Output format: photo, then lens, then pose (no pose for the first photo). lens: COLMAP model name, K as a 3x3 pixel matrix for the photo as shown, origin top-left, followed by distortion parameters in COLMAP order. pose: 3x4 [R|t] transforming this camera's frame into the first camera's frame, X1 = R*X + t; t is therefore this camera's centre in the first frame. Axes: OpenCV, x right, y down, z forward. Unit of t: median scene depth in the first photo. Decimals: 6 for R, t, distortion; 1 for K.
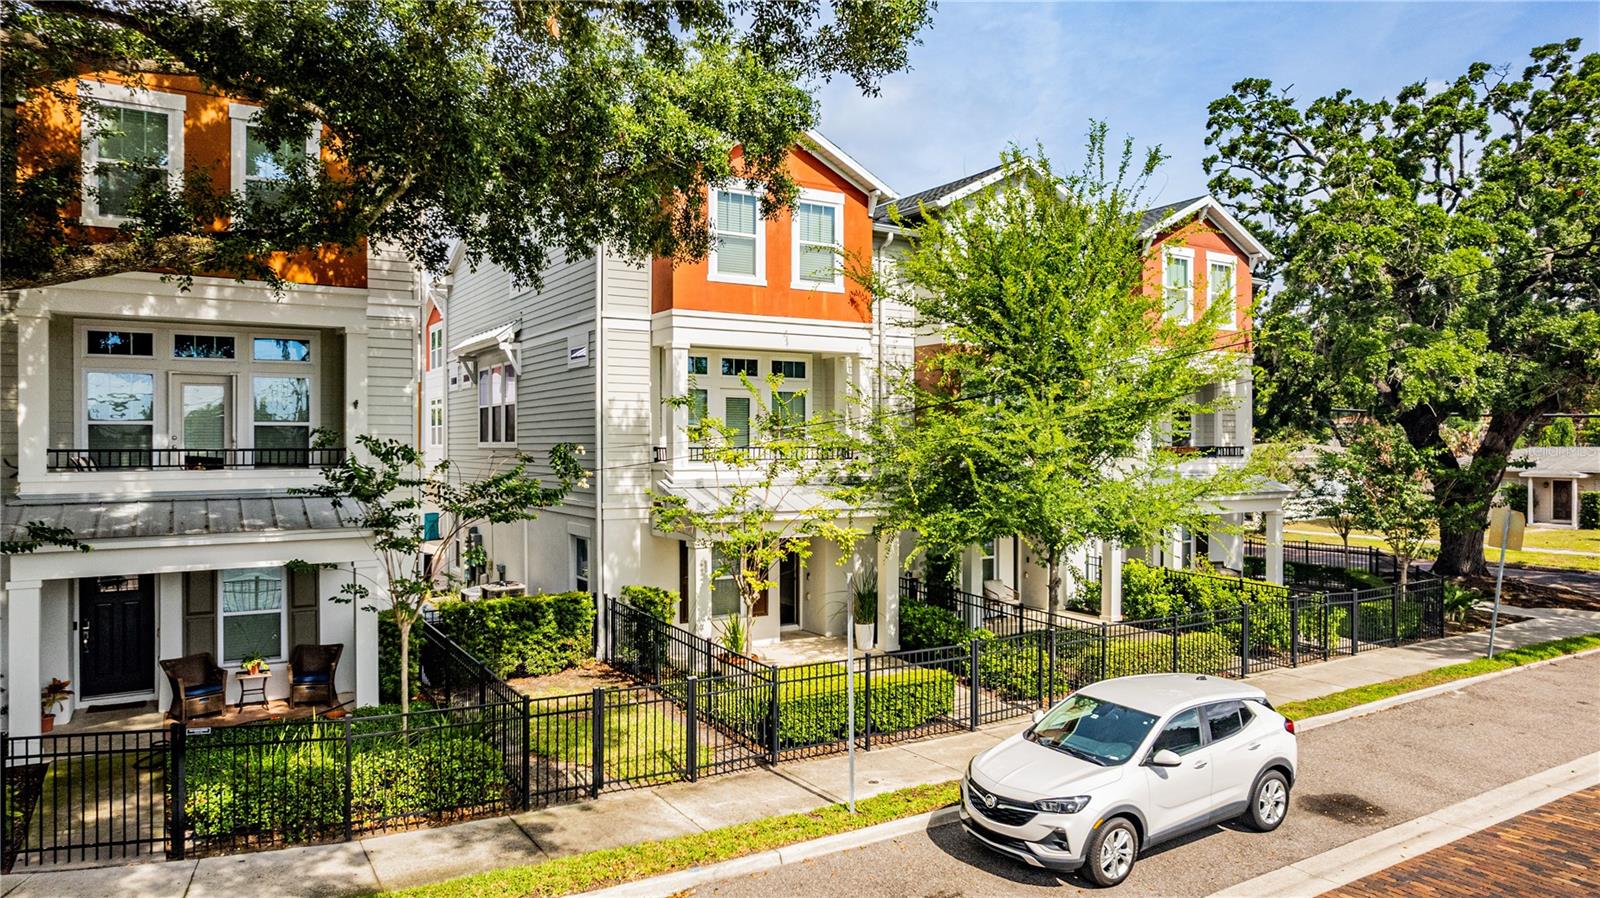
lens RADIAL K [[1037.3, 0, 800.0], [0, 1037.3, 449.0], [0, 0, 1]] dist [-0.086154, 0.087193]
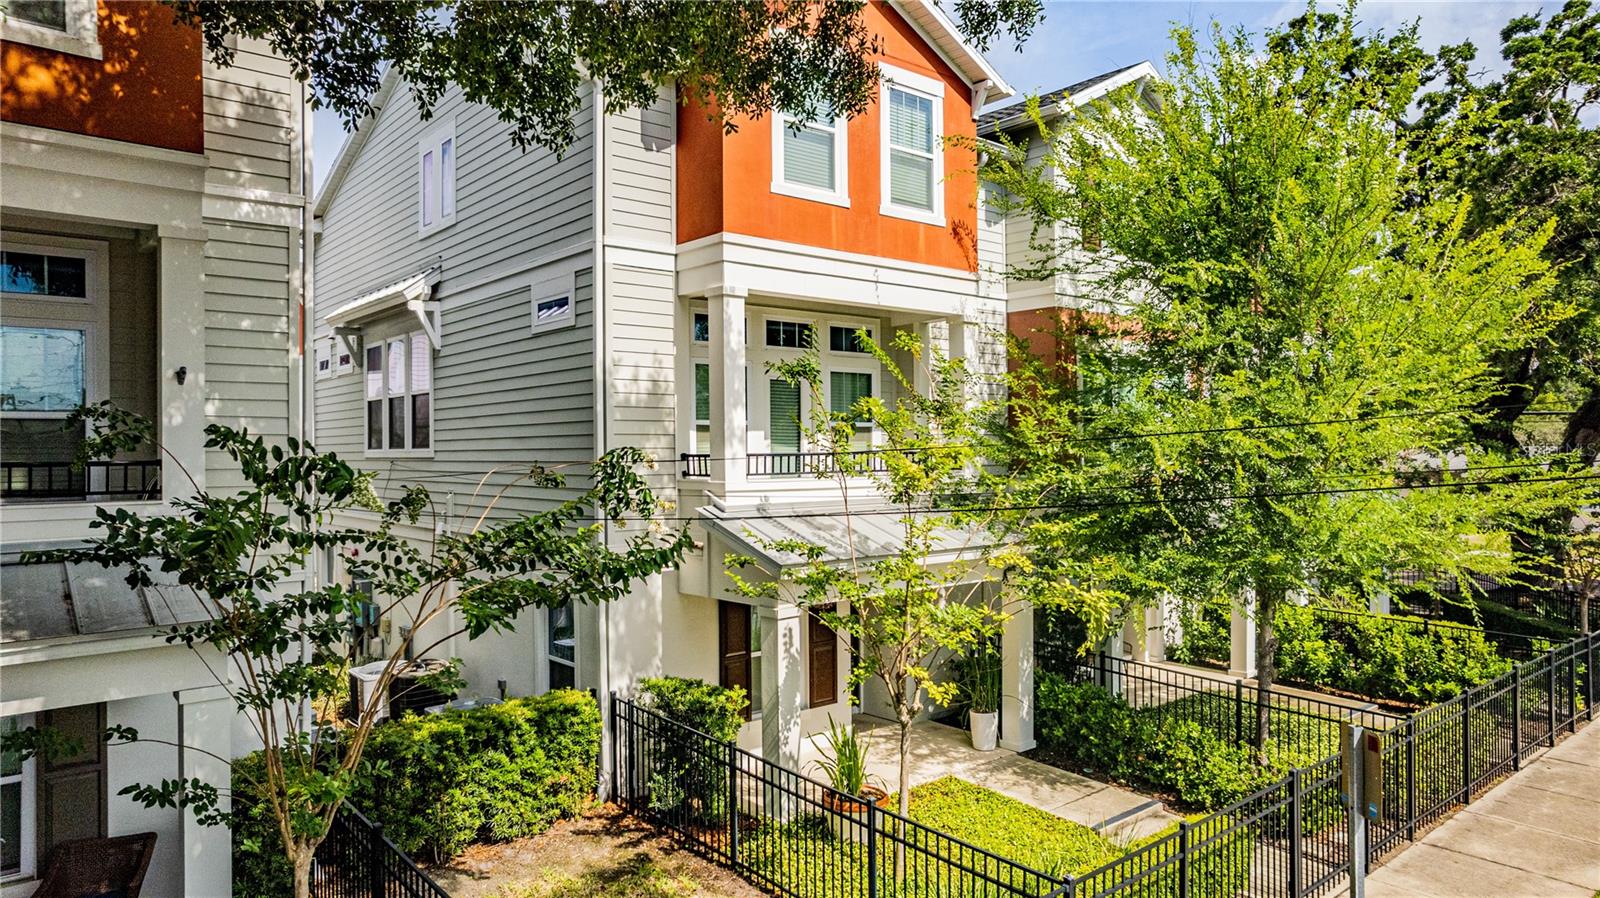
lens RADIAL K [[1037.3, 0, 800.0], [0, 1037.3, 449.0], [0, 0, 1]] dist [-0.086154, 0.087193]
pose [[0.990035, -0.007111, 0.140641, -0.158864], [0.007906, 0.999956, -0.005100, -0.001260], [-0.140598, 0.006161, 0.990048, 0.361606]]
